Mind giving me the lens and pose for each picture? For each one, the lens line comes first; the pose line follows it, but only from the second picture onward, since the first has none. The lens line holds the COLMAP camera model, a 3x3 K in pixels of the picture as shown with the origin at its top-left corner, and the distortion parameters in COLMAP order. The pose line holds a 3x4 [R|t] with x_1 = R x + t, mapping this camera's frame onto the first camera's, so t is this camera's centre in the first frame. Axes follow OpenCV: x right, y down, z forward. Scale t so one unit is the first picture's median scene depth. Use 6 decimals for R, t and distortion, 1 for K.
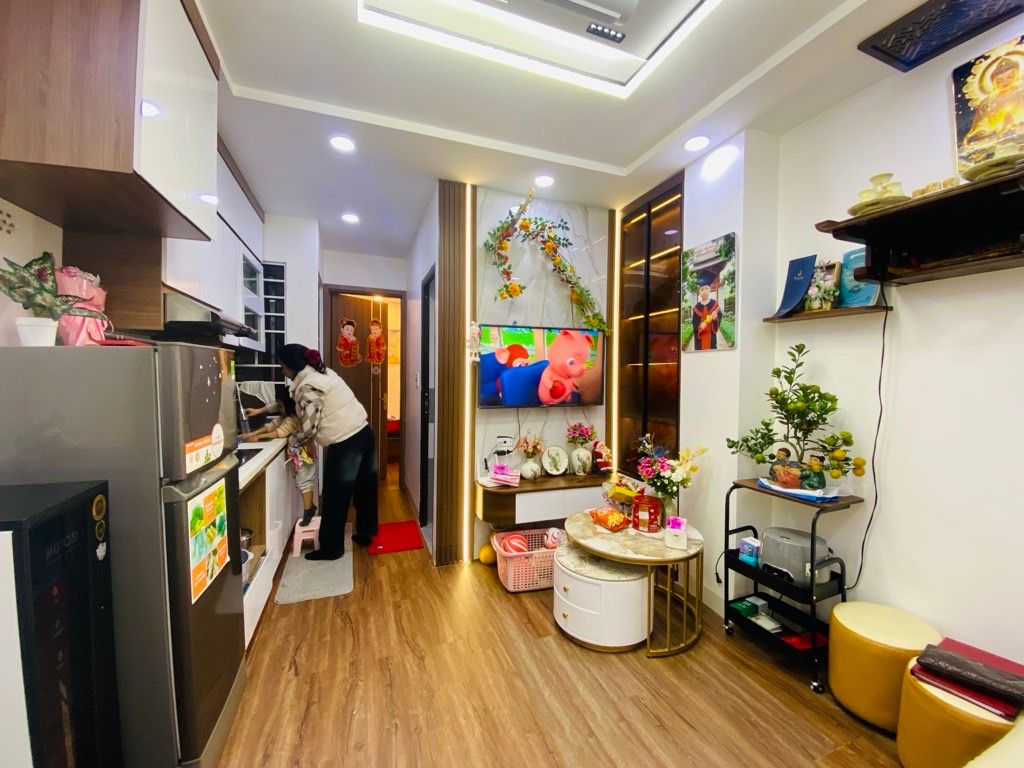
lens RADIAL K [[412.2, 0, 513.7], [0, 412.2, 384.2], [0, 0, 1]] dist [0.026997, -0.023094]
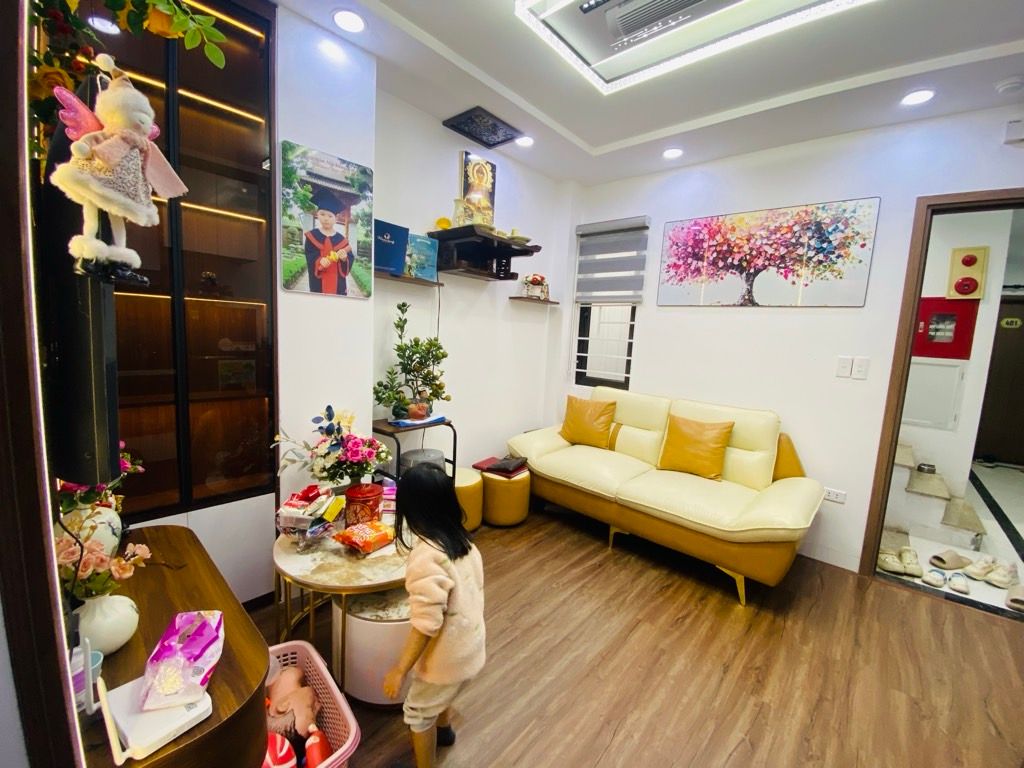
lens RADIAL K [[412.2, 0, 513.7], [0, 412.2, 384.2], [0, 0, 1]] dist [0.026997, -0.023094]
pose [[-0.460649, -0.141647, 0.876207, -0.528907], [-0.035167, 0.989321, 0.141445, -0.042524], [-0.886885, 0.034343, -0.460711, 1.267924]]
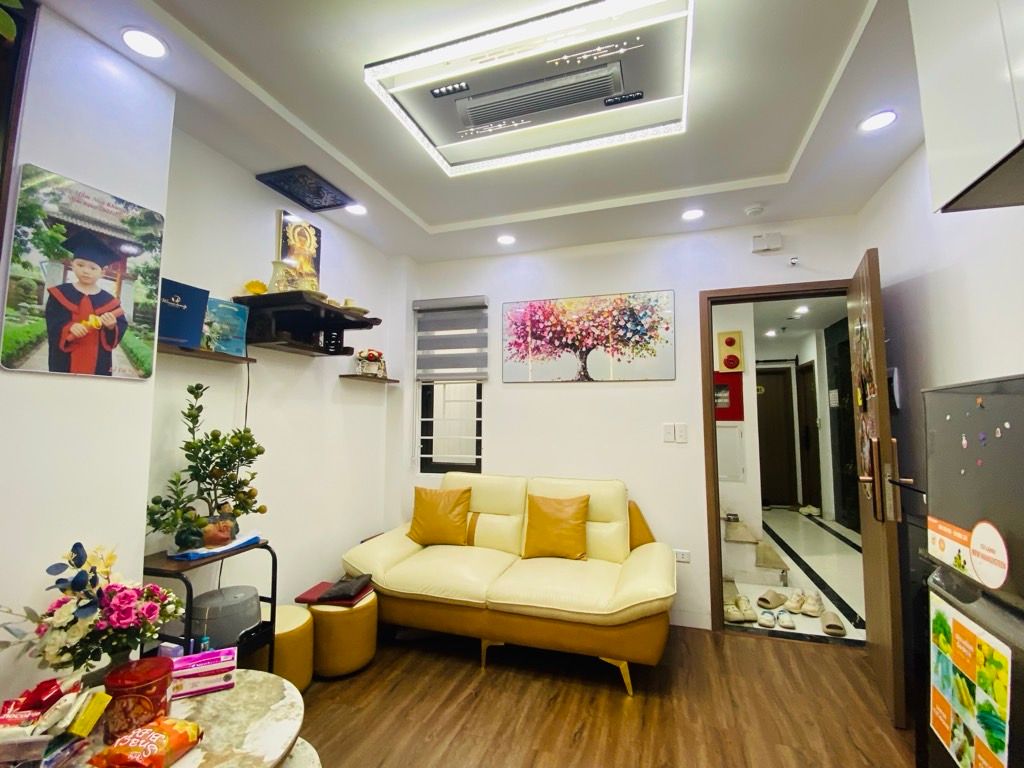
lens RADIAL K [[452.1, 0, 513.7], [0, 452.1, 384.6], [0, 0, 1]] dist [0.037047, -0.031174]
pose [[-0.775748, 0.040440, 0.629746, -0.444010], [0.008501, 0.998524, -0.053649, -0.037313], [-0.630986, -0.036264, -0.774947, 1.325442]]
